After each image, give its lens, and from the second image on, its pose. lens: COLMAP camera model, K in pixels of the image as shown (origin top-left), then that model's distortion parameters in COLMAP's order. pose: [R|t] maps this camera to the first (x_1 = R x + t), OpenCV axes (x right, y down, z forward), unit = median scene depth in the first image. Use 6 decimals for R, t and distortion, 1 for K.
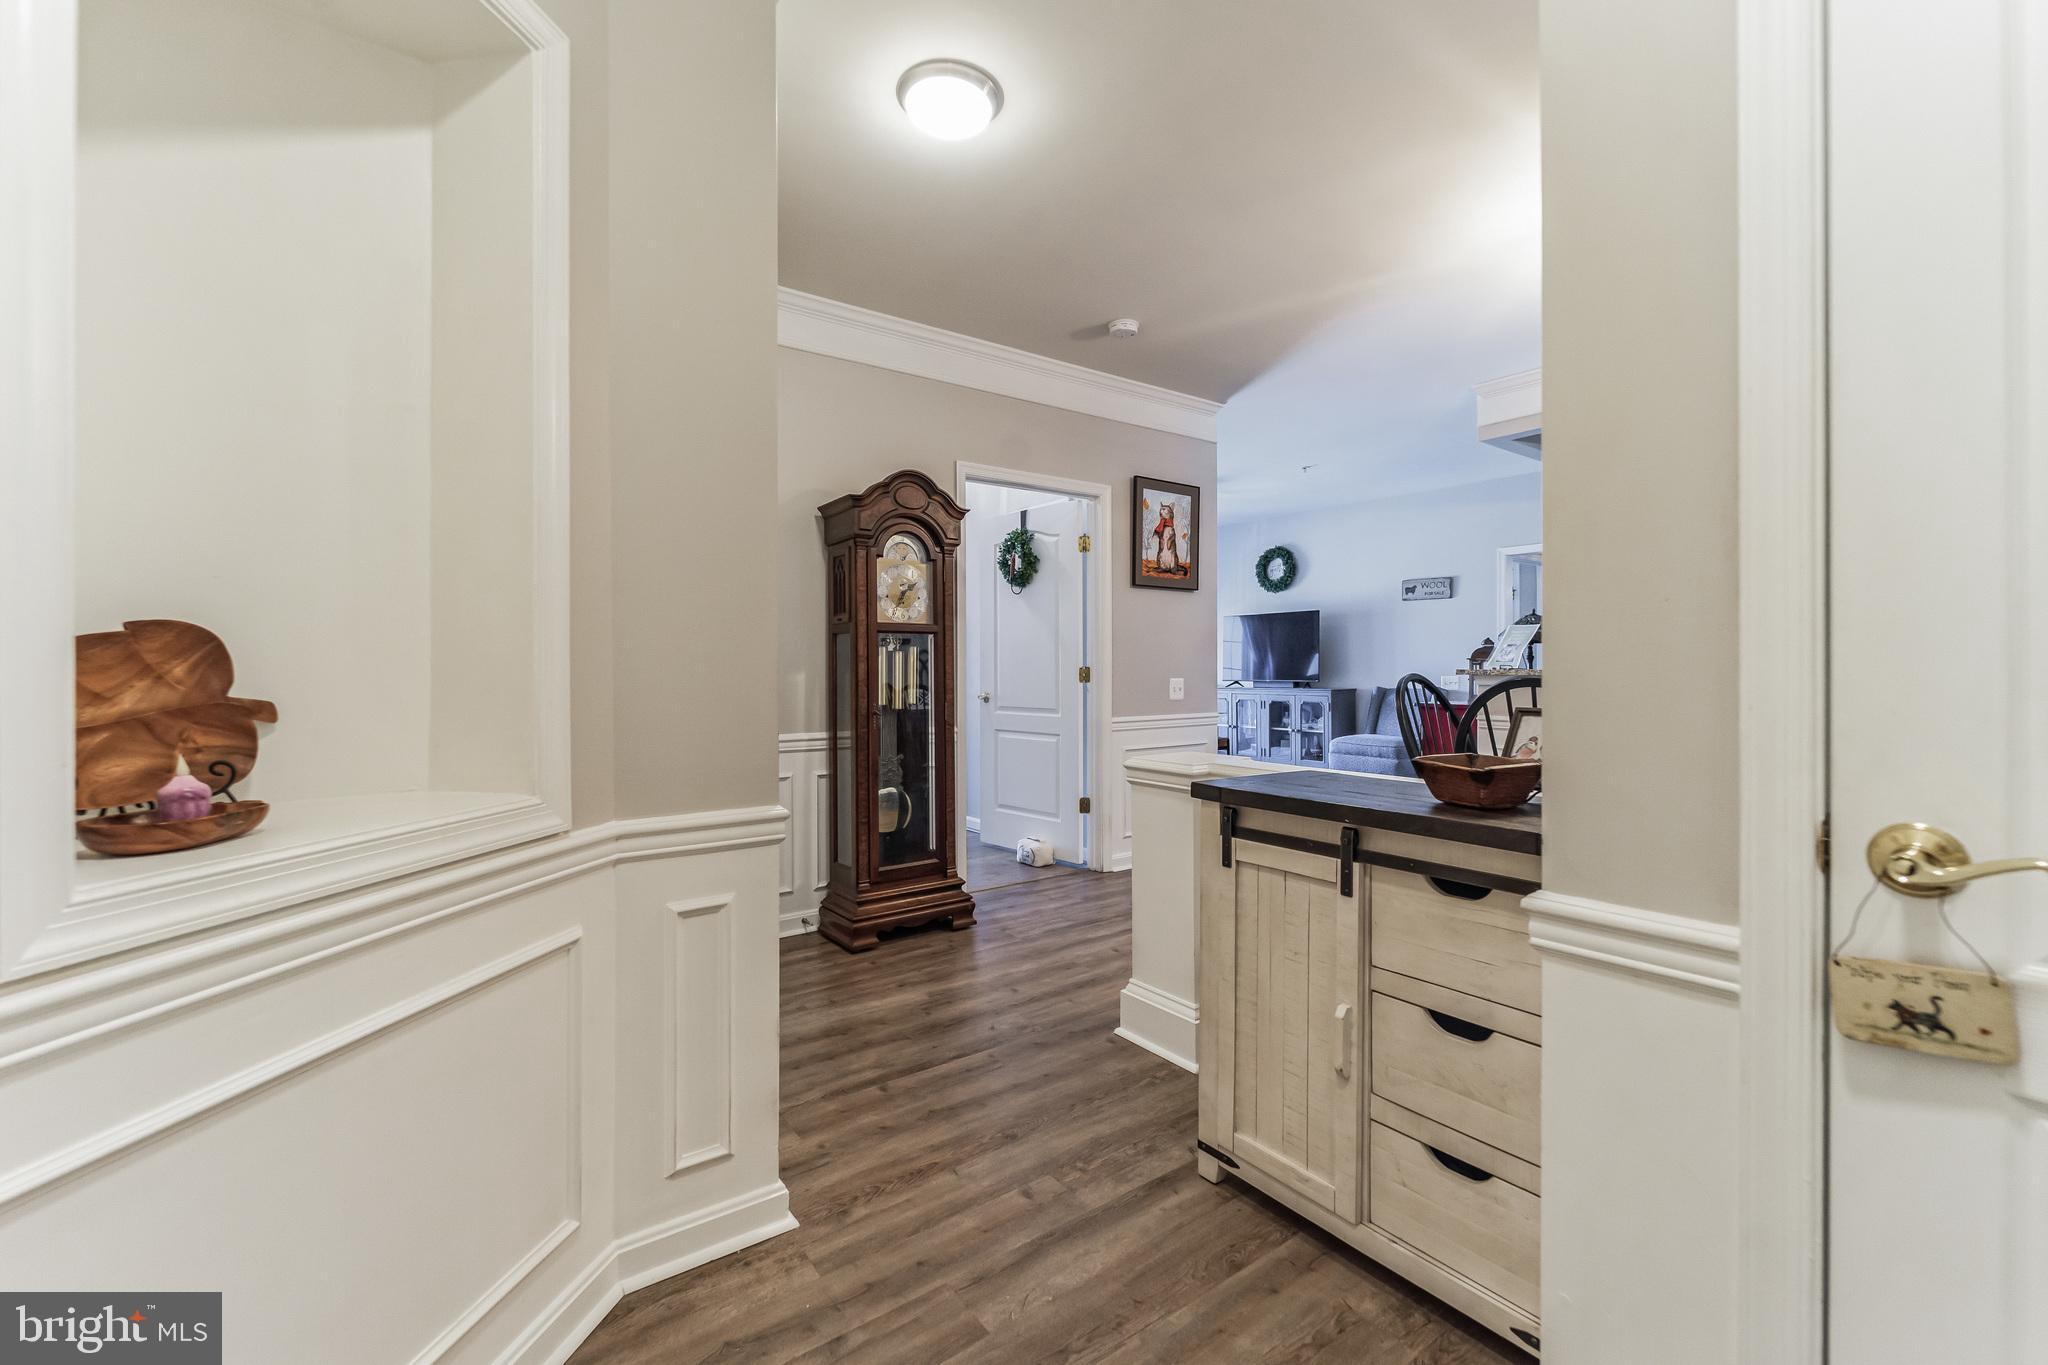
lens RADIAL K [[845.9, 0, 1031.2], [0, 845.9, 670.1], [0, 0, 1]] dist [-0.001082, -0.000376]
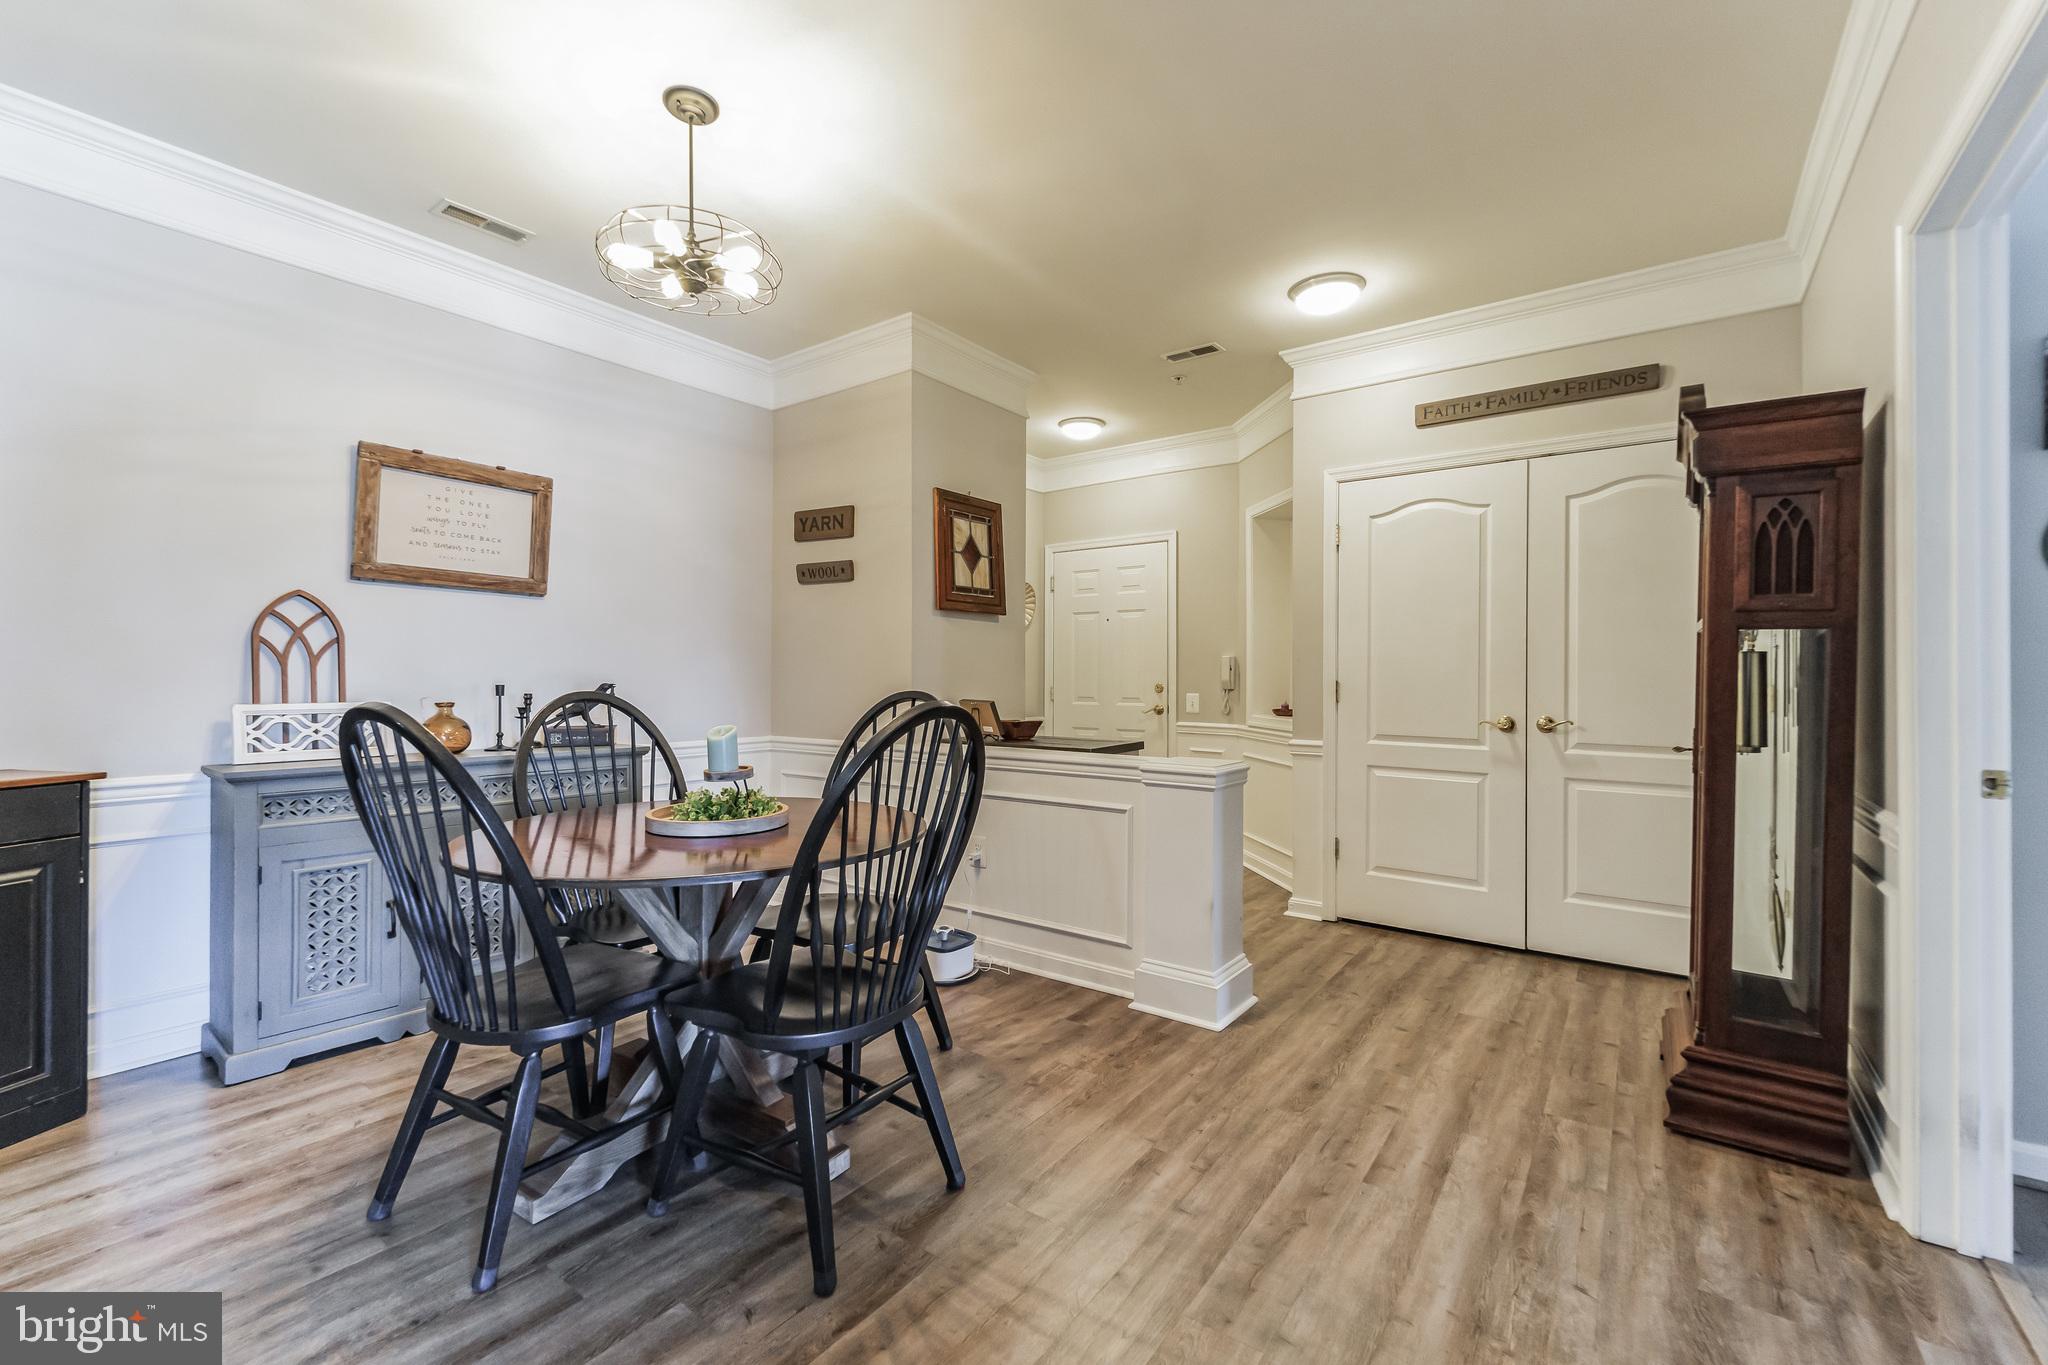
lens RADIAL K [[844.4, 0, 1020.7], [0, 844.4, 674.2], [0, 0, 1]] dist [0.003438, -0.000265]
pose [[-0.955685, -0.001095, -0.294389, 0.534292], [-0.001359, 0.999999, 0.000691, -0.010819], [0.294388, 0.001061, -0.955685, 1.437436]]
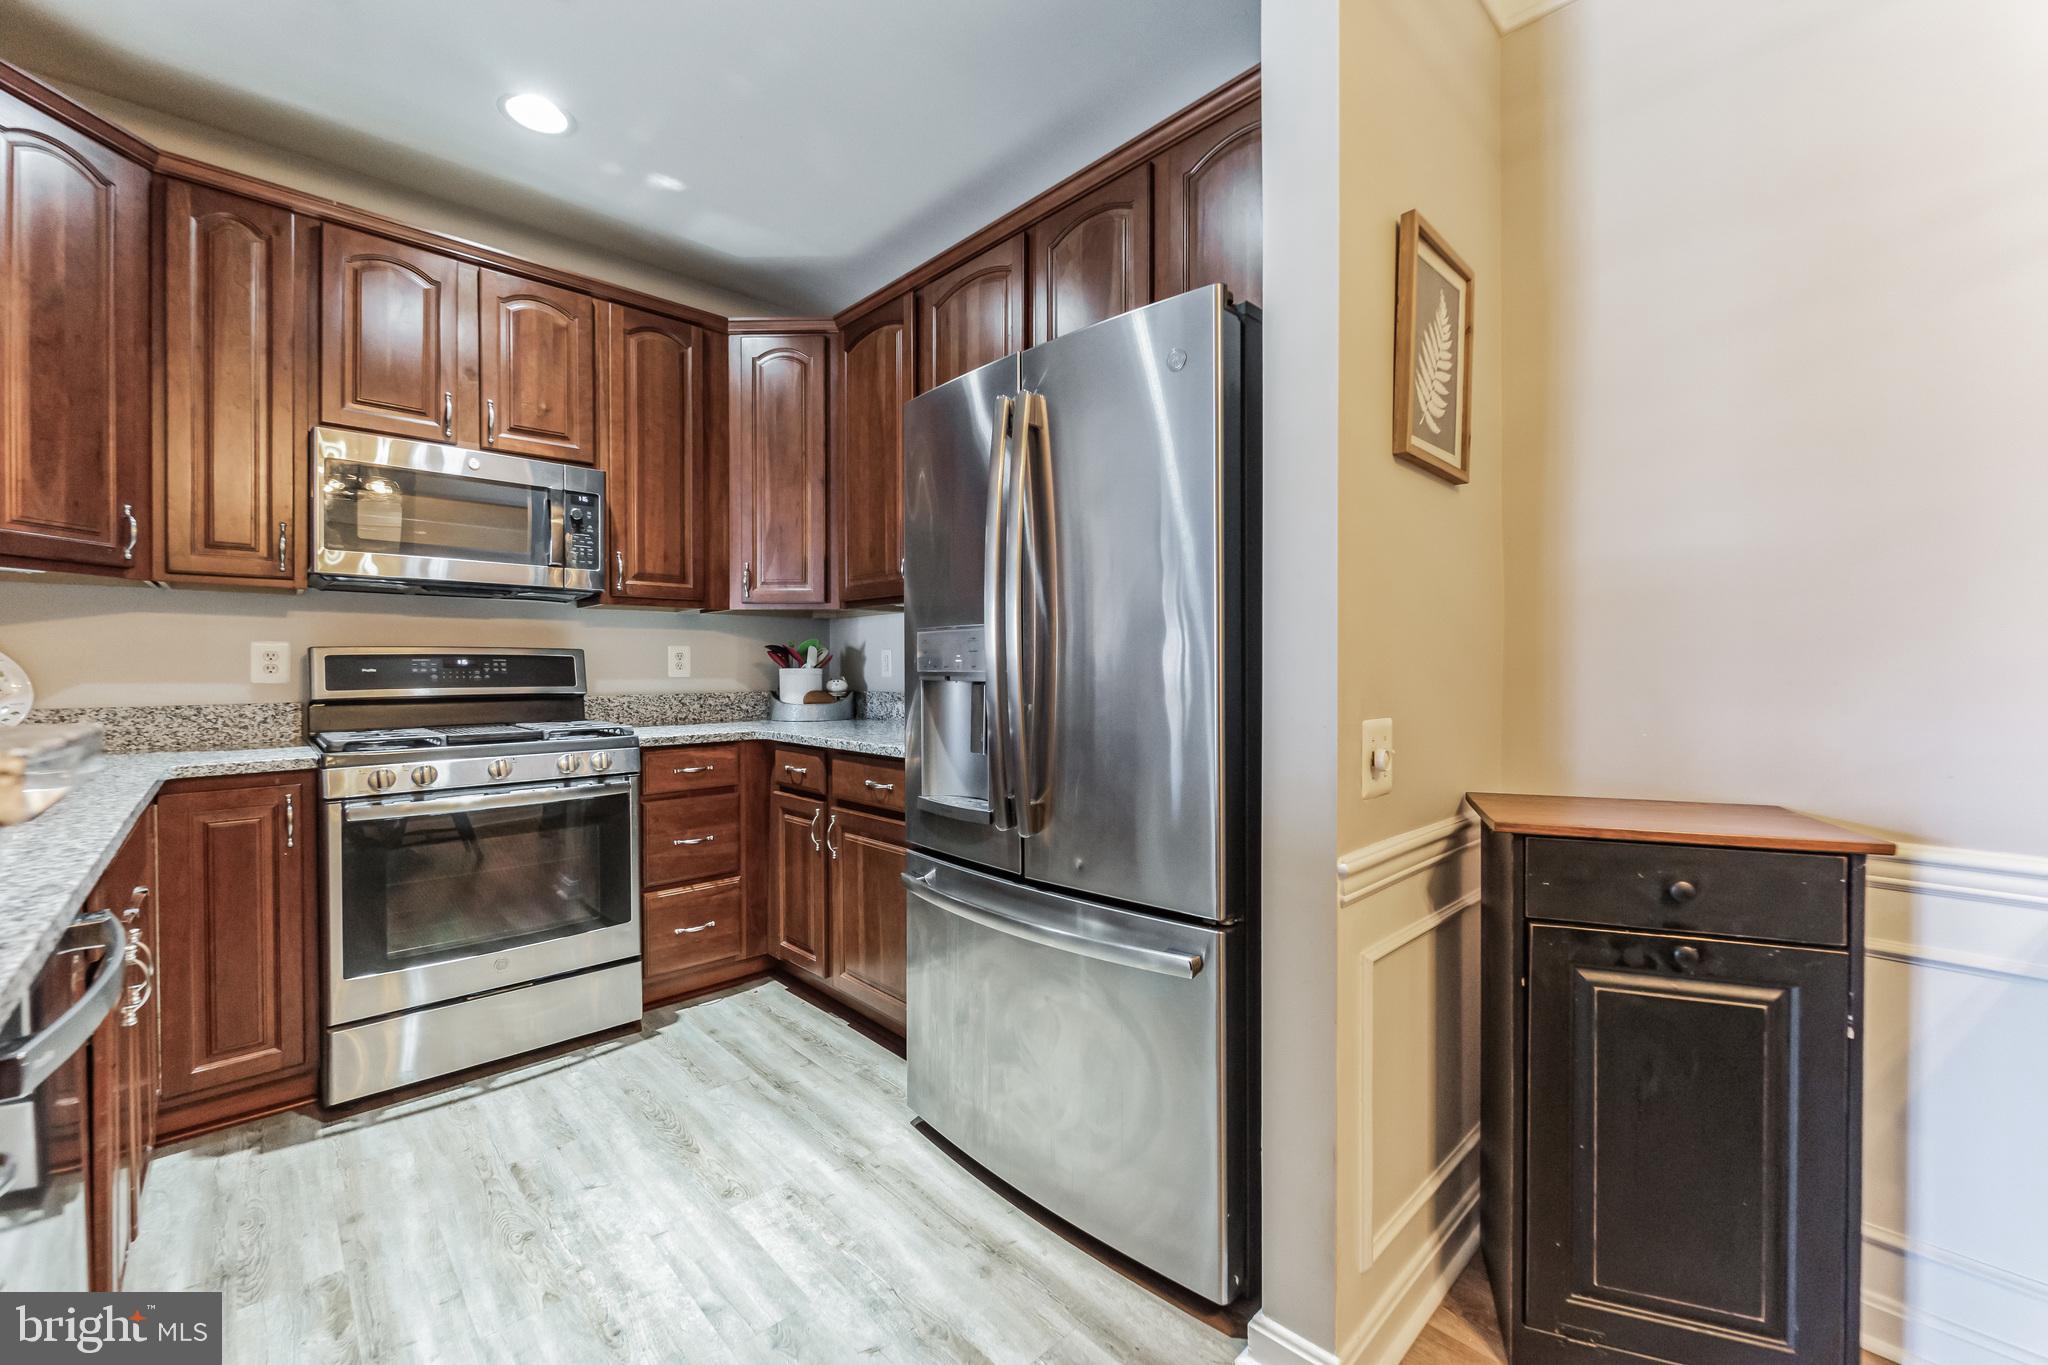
lens RADIAL K [[826.5, 0, 1024.4], [0, 826.5, 672.6], [0, 0, 1]] dist [-0.000197, -0.000355]
pose [[-0.122152, -0.002890, 0.992507, 0.716353], [0.007846, 0.999962, 0.003878, -0.007733], [-0.992480, 0.008261, -0.122124, 1.027625]]
